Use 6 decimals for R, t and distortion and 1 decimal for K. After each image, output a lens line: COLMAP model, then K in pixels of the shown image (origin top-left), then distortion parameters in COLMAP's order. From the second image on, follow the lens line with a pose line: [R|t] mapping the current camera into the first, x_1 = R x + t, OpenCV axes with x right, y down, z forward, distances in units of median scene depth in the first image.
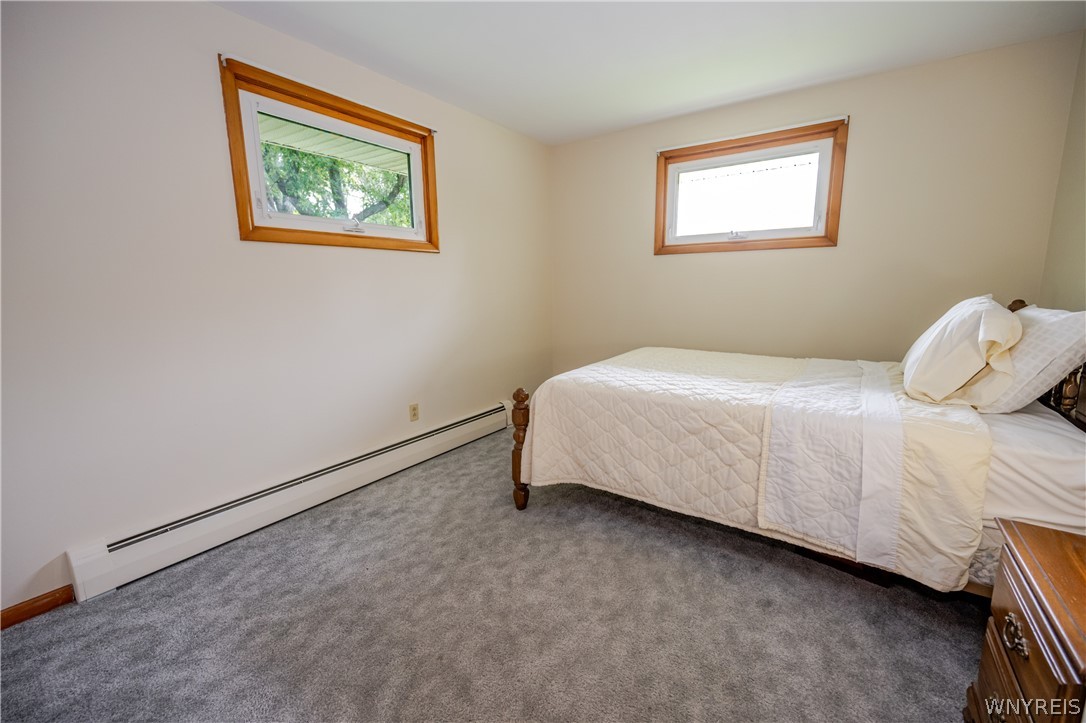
lens RADIAL K [[431.6, 0, 547.0], [0, 431.6, 359.9], [0, 0, 1]] dist [0.001173, -0.001010]
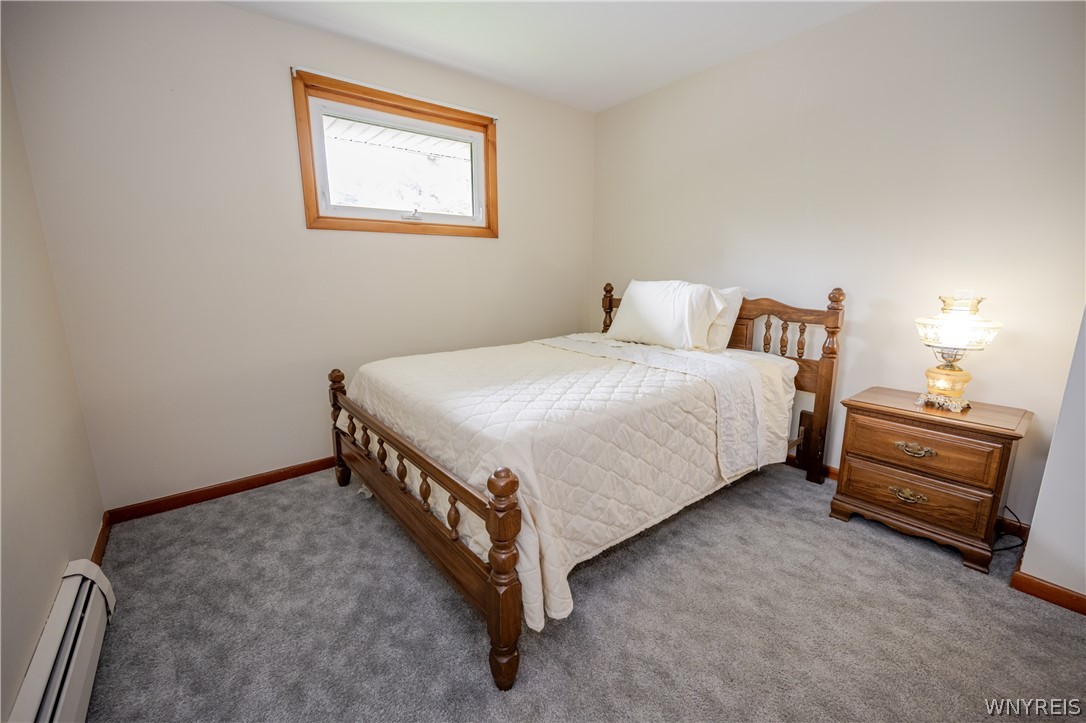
lens RADIAL K [[431.6, 0, 540.3], [0, 431.6, 361.1], [0, 0, 1]] dist [0.001173, -0.001010]
pose [[0.325807, -0.181670, 0.927818, -0.544426], [0.165712, 0.977146, 0.133138, -0.131338], [-0.930800, 0.110374, 0.348466, 0.836168]]
